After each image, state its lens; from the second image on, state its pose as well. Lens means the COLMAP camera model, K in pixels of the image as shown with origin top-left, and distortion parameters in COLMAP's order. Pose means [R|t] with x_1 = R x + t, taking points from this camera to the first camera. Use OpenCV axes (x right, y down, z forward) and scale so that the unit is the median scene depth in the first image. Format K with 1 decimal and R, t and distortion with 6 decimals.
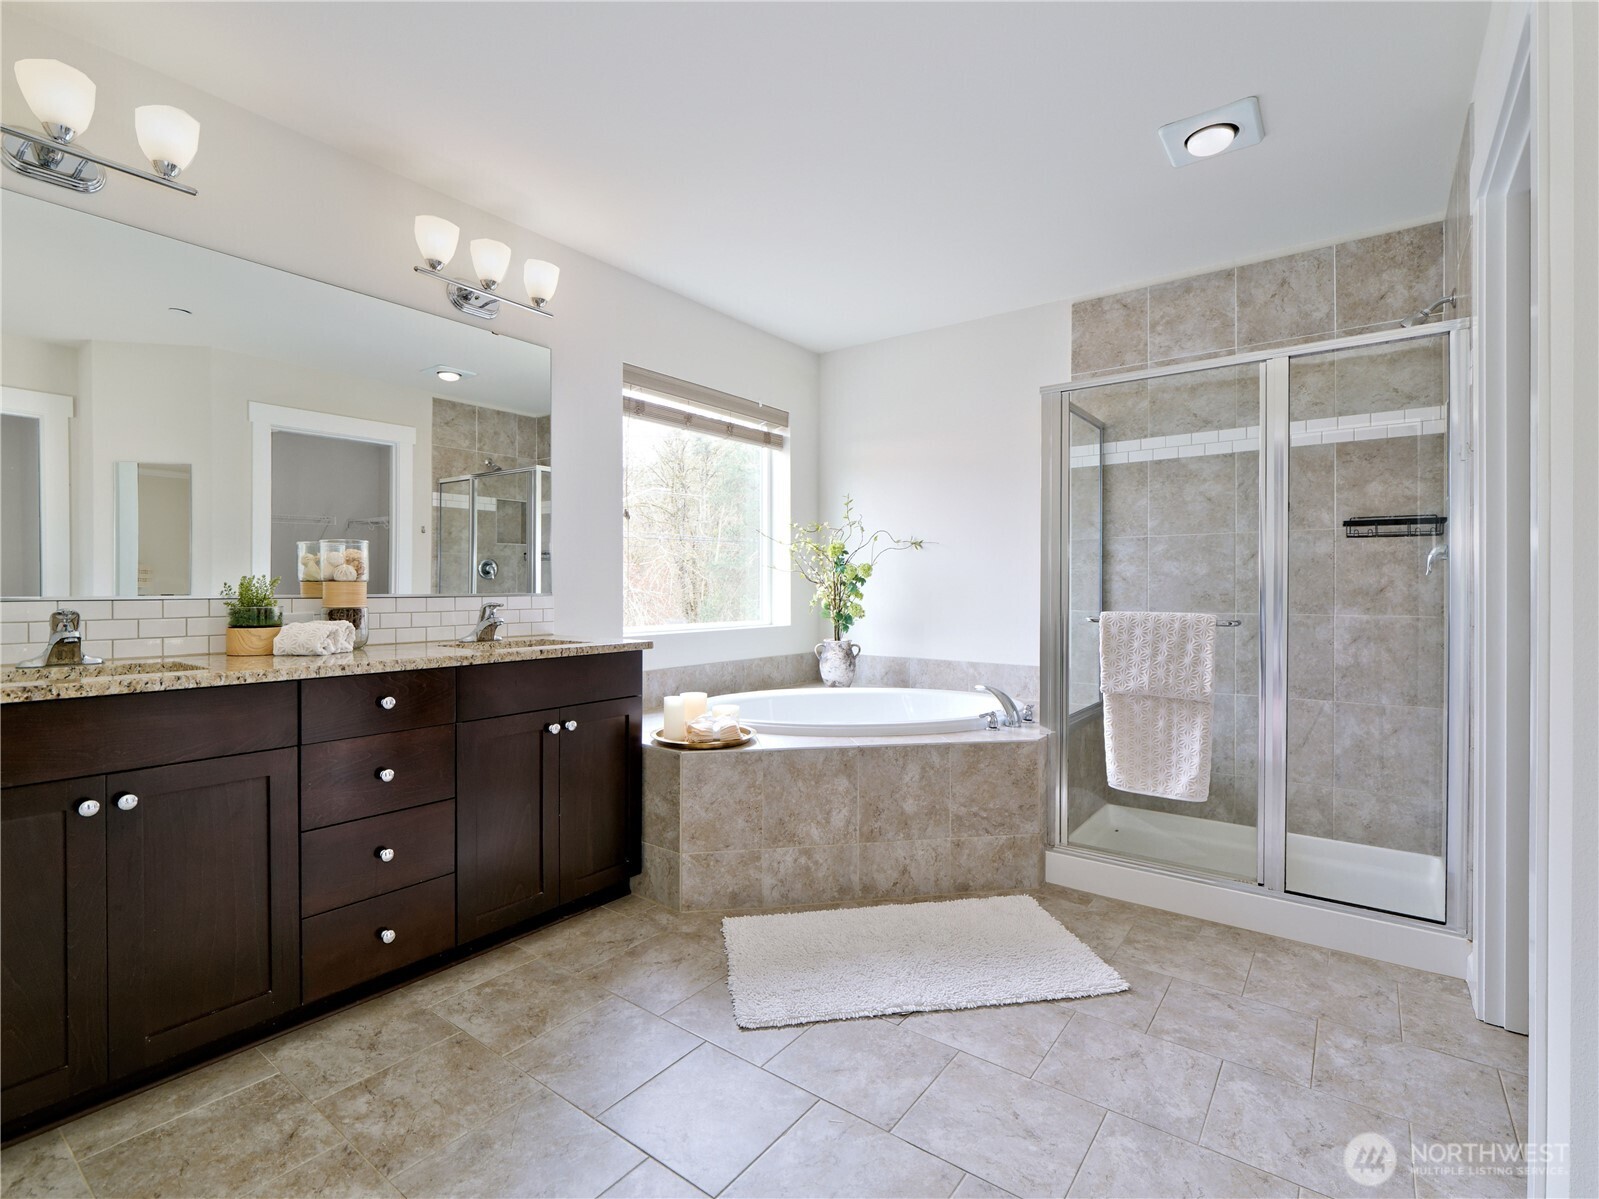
lens RADIAL K [[751.7, 0, 799.5], [0, 751.7, 599.5], [0, 0, 1]] dist [0.001028, 0.000031]
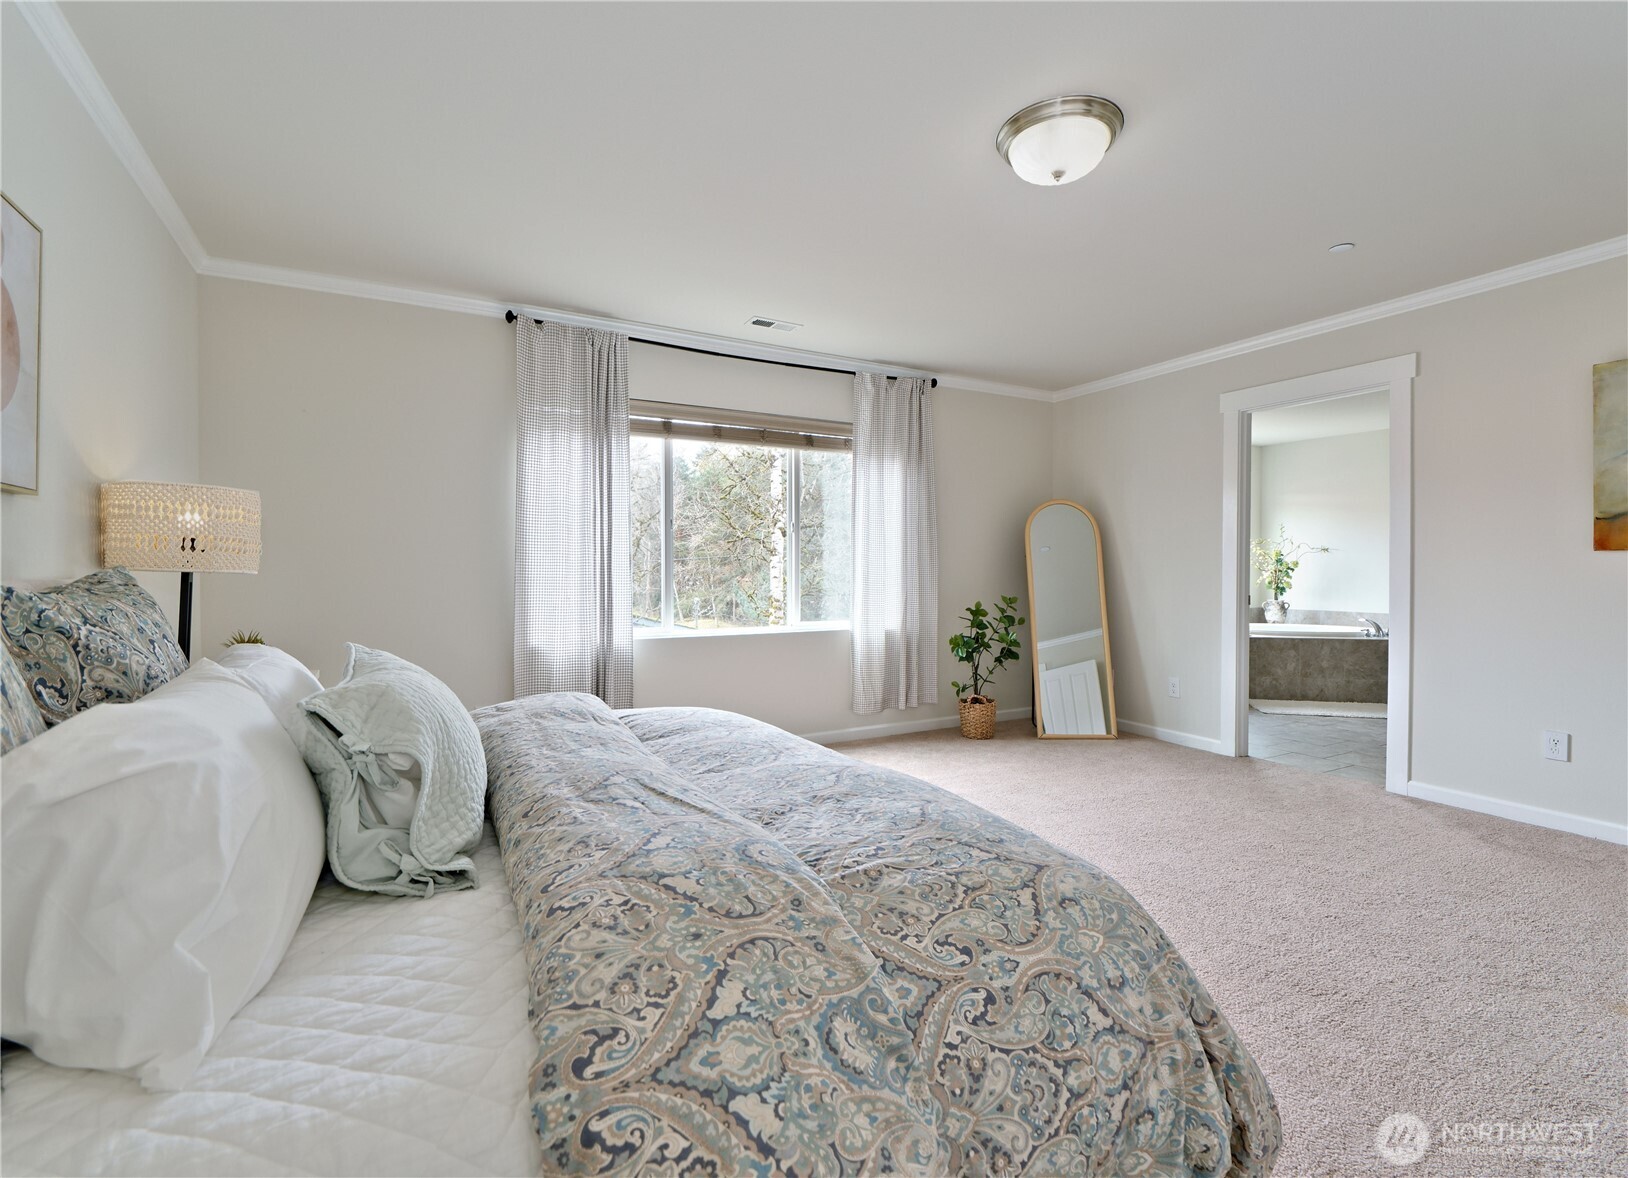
lens RADIAL K [[755.0, 0, 814.0], [0, 755.0, 589.0], [0, 0, 1]] dist [-0.001059, -0.000133]
pose [[0.915001, 0.009442, -0.403341, -0.262953], [-0.006307, 0.999939, 0.009102, 0.015594], [0.403403, -0.005785, 0.915004, -1.303661]]
